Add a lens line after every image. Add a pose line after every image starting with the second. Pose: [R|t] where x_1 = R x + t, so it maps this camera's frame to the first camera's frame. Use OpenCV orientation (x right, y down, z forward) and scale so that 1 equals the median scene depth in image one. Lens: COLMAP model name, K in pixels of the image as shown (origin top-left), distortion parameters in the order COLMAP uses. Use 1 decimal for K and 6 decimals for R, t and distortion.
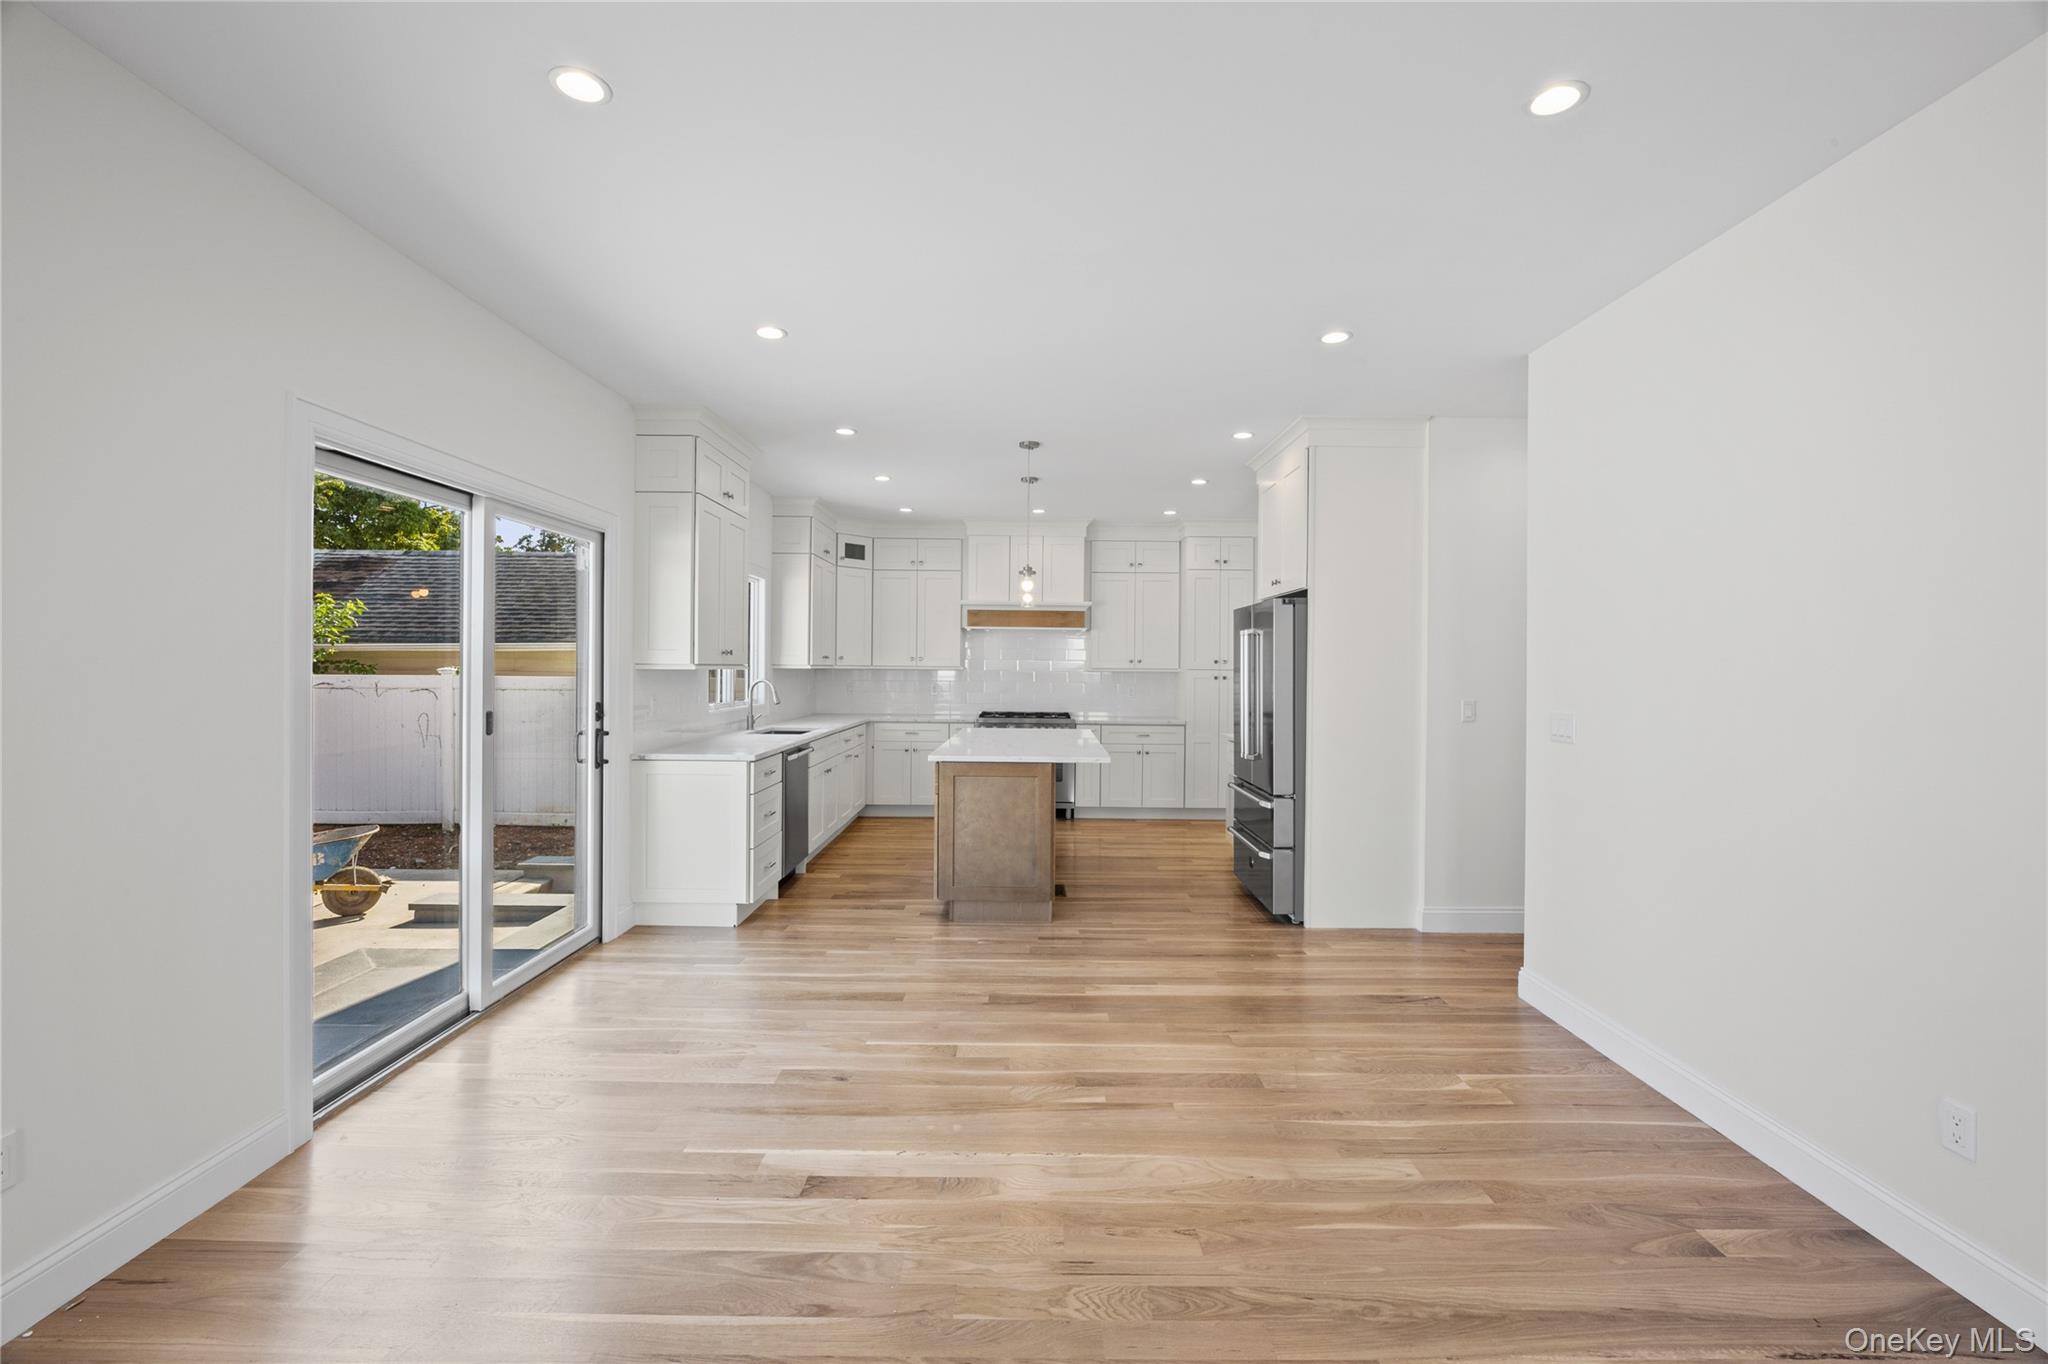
lens RADIAL K [[852.4, 0, 1014.7], [0, 852.4, 674.6], [0, 0, 1]] dist [-0.010172, 0.000246]
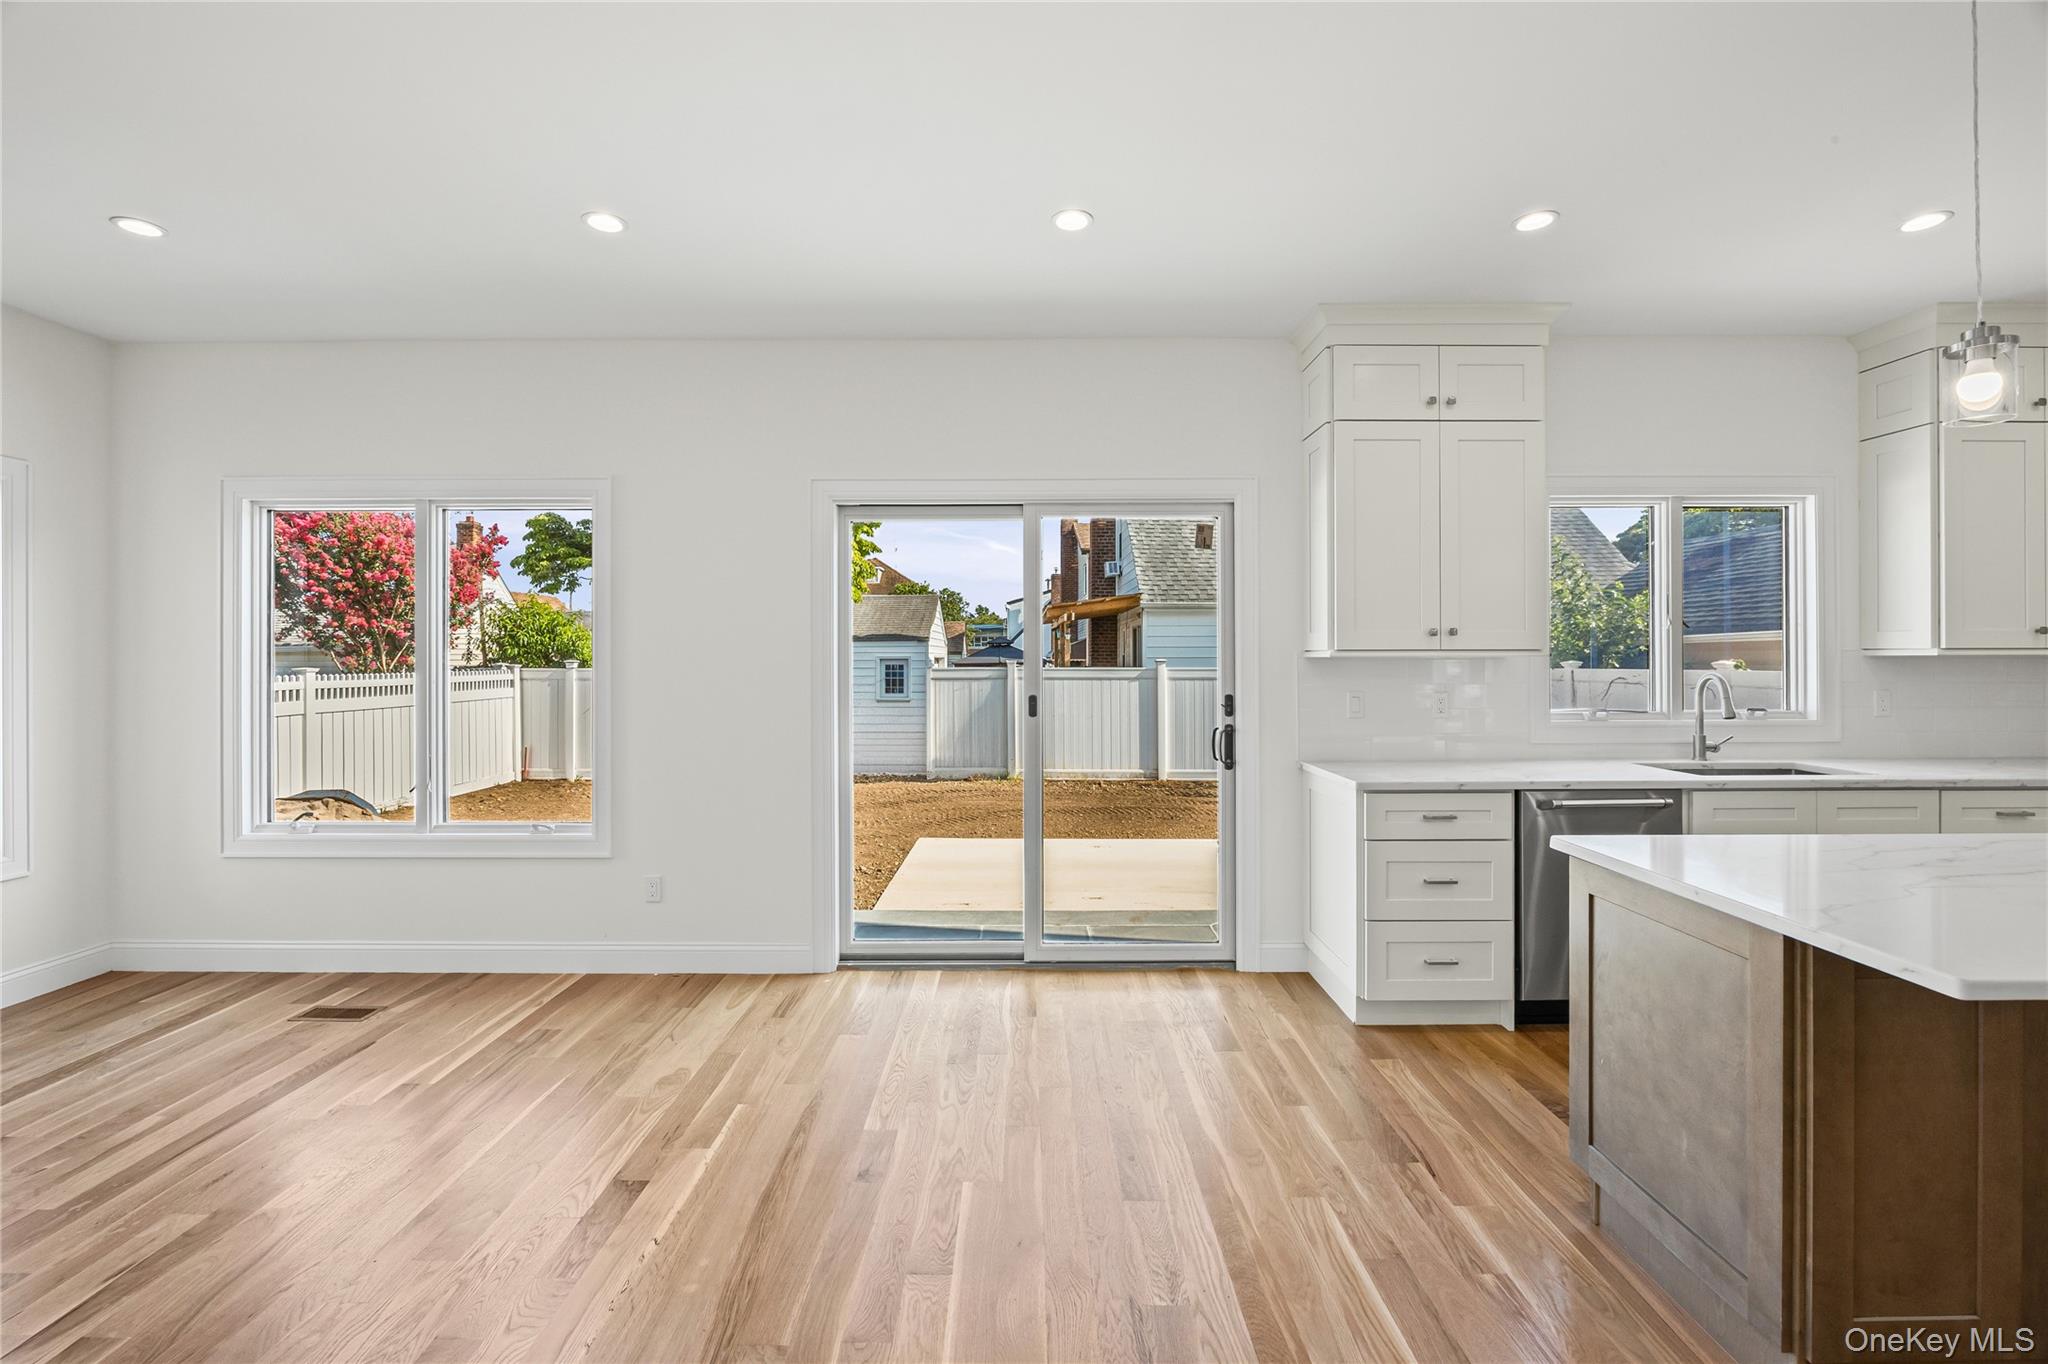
lens RADIAL K [[852.4, 0, 1014.1], [0, 852.4, 667.7], [0, 0, 1]] dist [-0.010172, 0.000246]
pose [[0.002377, -0.003133, -0.999992, 0.400476], [-0.002576, 0.999992, -0.003139, 0.008466], [0.999994, 0.002584, 0.002369, 0.788430]]
